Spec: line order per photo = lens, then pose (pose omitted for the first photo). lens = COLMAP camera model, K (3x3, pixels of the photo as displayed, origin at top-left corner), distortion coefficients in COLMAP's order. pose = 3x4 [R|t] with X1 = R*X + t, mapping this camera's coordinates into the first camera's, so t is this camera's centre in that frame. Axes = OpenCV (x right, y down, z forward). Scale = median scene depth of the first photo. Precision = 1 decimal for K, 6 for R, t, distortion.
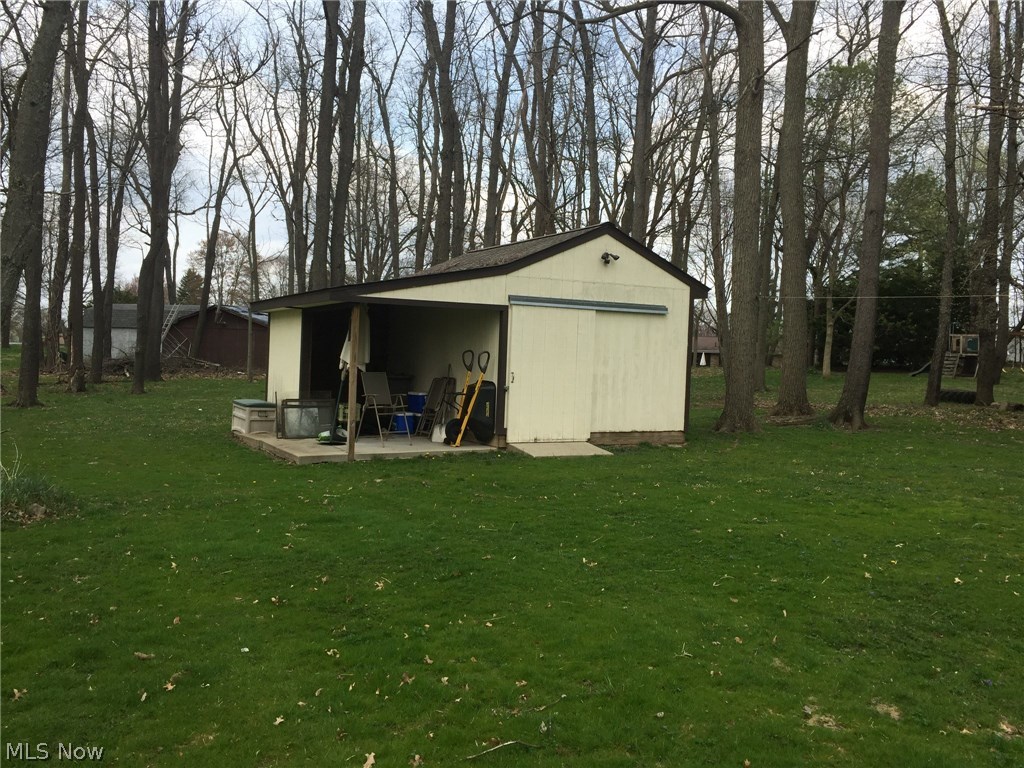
lens RADIAL K [[880.6, 0, 513.4], [0, 880.6, 382.6], [0, 0, 1]] dist [0.058243, -0.061461]
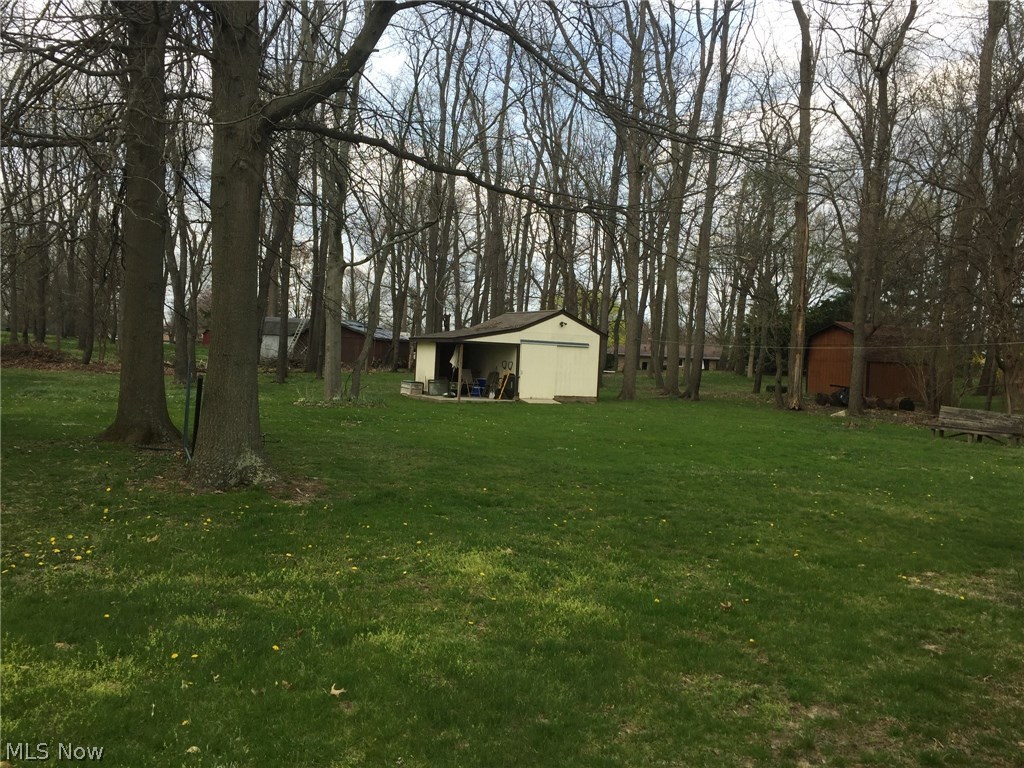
lens RADIAL K [[880.6, 0, 511.9], [0, 880.6, 383.7], [0, 0, 1]] dist [0.058243, -0.061461]
pose [[0.998578, 0.018256, -0.050085, 0.092654], [-0.018136, 0.999831, 0.002861, 0.019077], [0.050129, -0.001949, 0.998741, -1.434764]]
